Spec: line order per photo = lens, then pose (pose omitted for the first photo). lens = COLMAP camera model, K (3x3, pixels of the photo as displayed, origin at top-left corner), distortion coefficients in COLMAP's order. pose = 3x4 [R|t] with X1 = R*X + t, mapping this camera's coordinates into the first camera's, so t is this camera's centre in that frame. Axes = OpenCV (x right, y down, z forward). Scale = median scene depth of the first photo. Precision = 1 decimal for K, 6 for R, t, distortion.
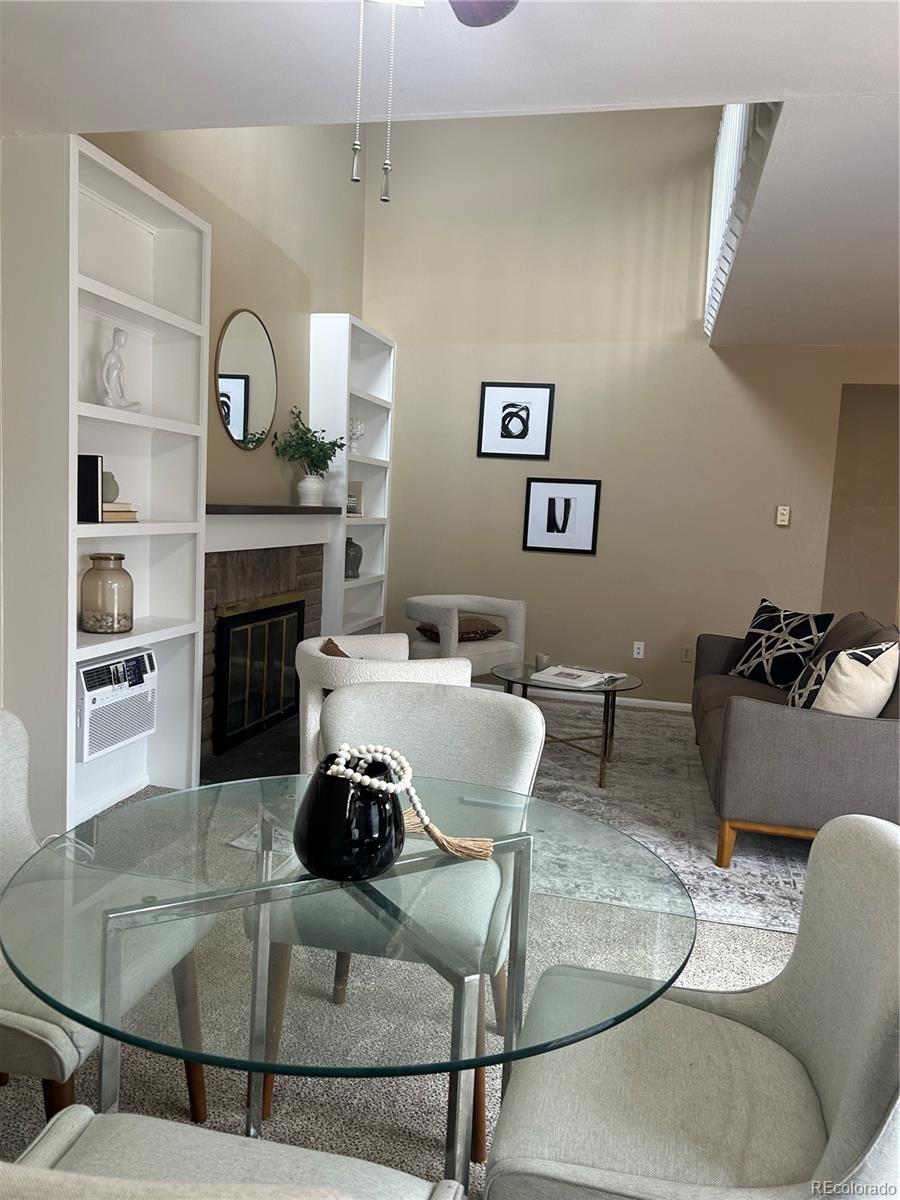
lens RADIAL K [[901.8, 0, 443.6], [0, 901.8, 602.1], [0, 0, 1]] dist [0.049599, -0.051280]
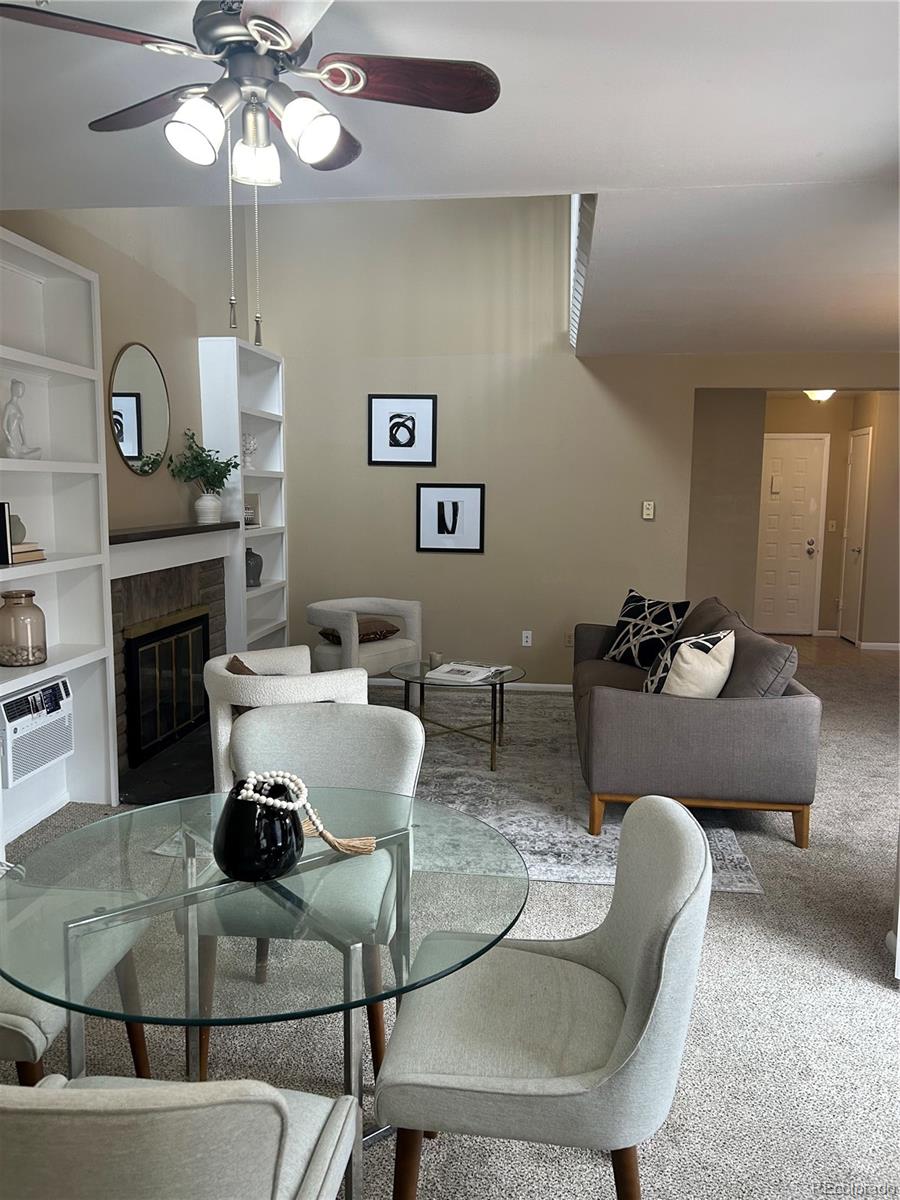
lens RADIAL K [[901.8, 0, 445.8], [0, 901.8, 602.6], [0, 0, 1]] dist [0.049599, -0.051280]
pose [[0.993135, -0.055240, 0.103110, 0.013817], [0.052862, 0.998272, 0.025656, -0.031994], [-0.104349, -0.020030, 0.994339, -0.089719]]
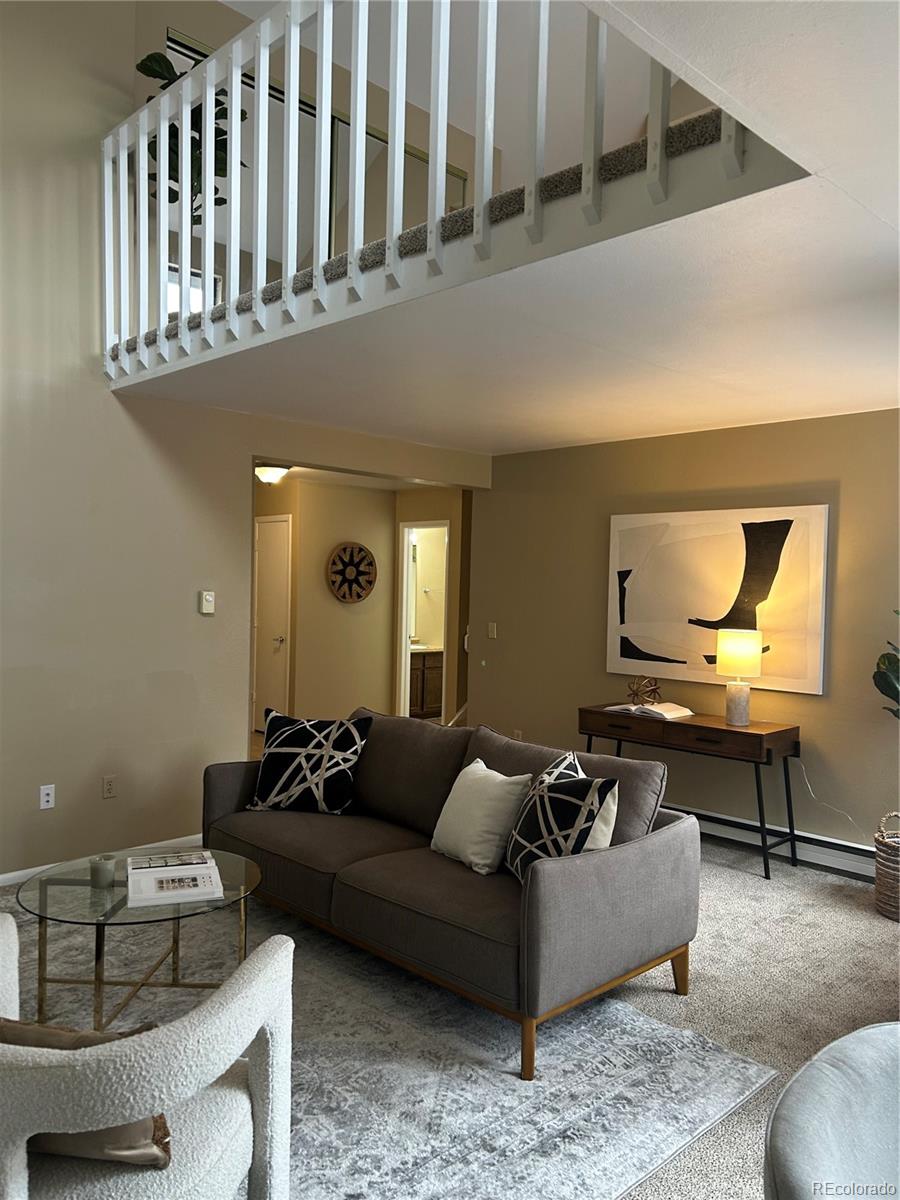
lens RADIAL K [[901.8, 0, 445.7], [0, 901.8, 597.3], [0, 0, 1]] dist [0.049599, -0.051280]
pose [[0.536198, -0.050089, 0.842605, -0.297479], [0.091672, 0.995789, 0.000858, -0.105388], [-0.839099, 0.076783, 0.538532, 0.462439]]
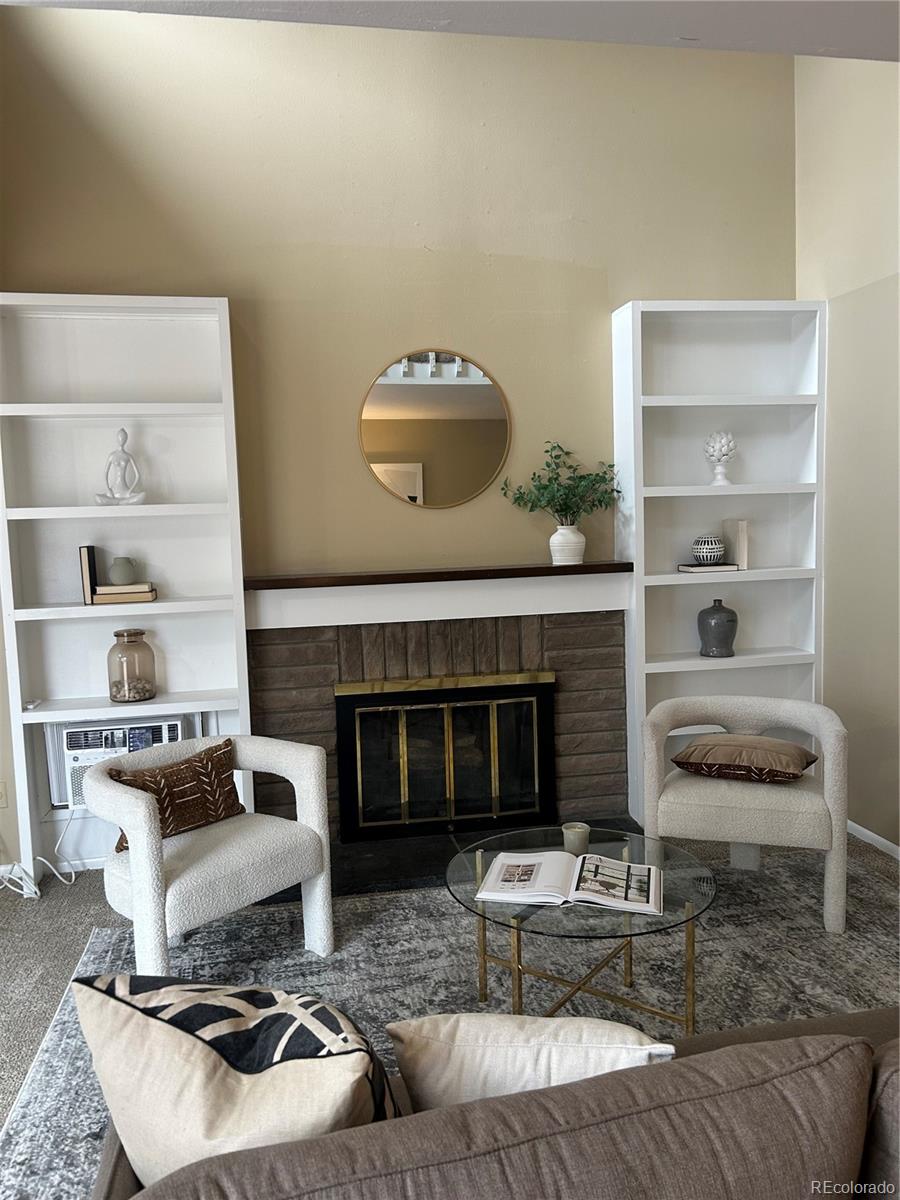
lens RADIAL K [[901.8, 0, 443.8], [0, 901.8, 611.5], [0, 0, 1]] dist [0.049599, -0.051280]
pose [[0.397225, 0.039583, -0.916867, 0.630958], [-0.046446, 0.998656, 0.022992, -0.093826], [0.916545, 0.033452, 0.398529, 0.712555]]
